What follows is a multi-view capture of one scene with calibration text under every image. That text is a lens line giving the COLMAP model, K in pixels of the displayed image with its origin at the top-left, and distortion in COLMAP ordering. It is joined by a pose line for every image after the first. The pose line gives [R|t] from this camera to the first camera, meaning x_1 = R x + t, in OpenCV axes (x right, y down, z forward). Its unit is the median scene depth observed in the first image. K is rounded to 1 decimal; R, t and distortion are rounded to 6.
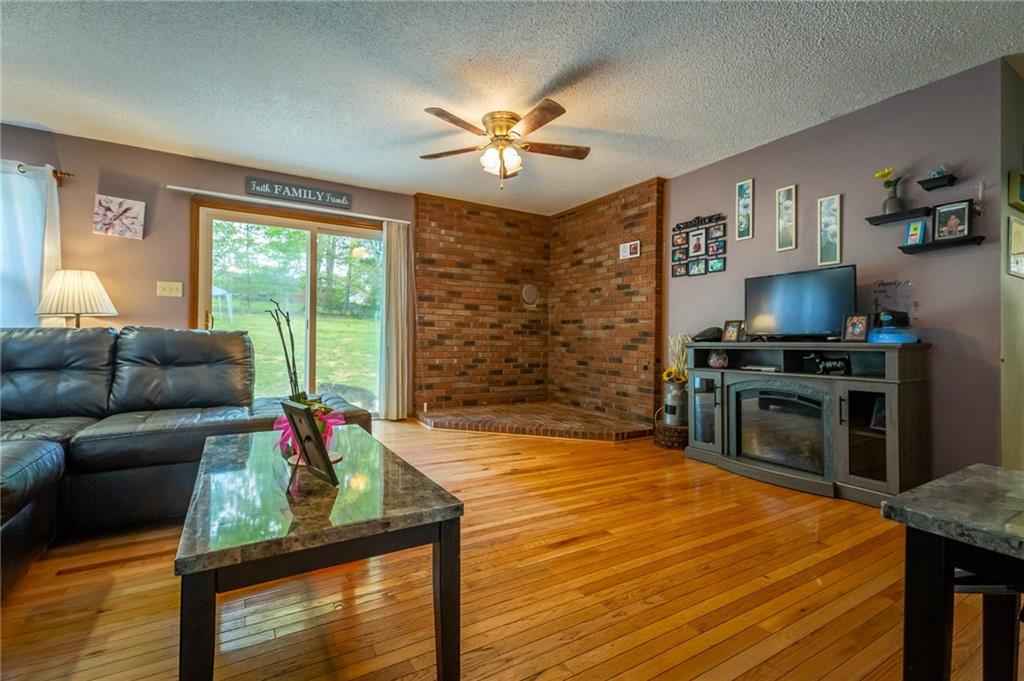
lens RADIAL K [[459.7, 0, 512.0], [0, 459.7, 340.5], [0, 0, 1]] dist [0.017389, -0.000079]
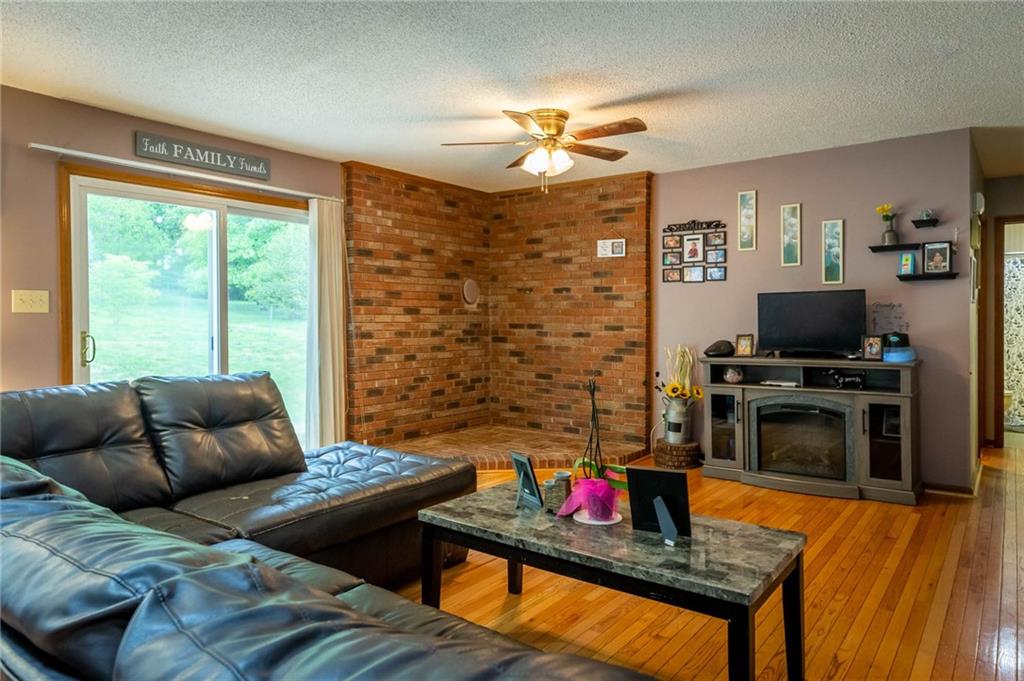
lens RADIAL K [[656.7, 0, 512.0], [0, 656.7, 340.5], [0, 0, 1]] dist [0.024332, 0.000884]
pose [[0.929221, -0.027160, 0.368524, -0.408257], [0.015615, 0.999290, 0.034276, -0.069696], [-0.369194, -0.026096, 0.928986, -0.105003]]
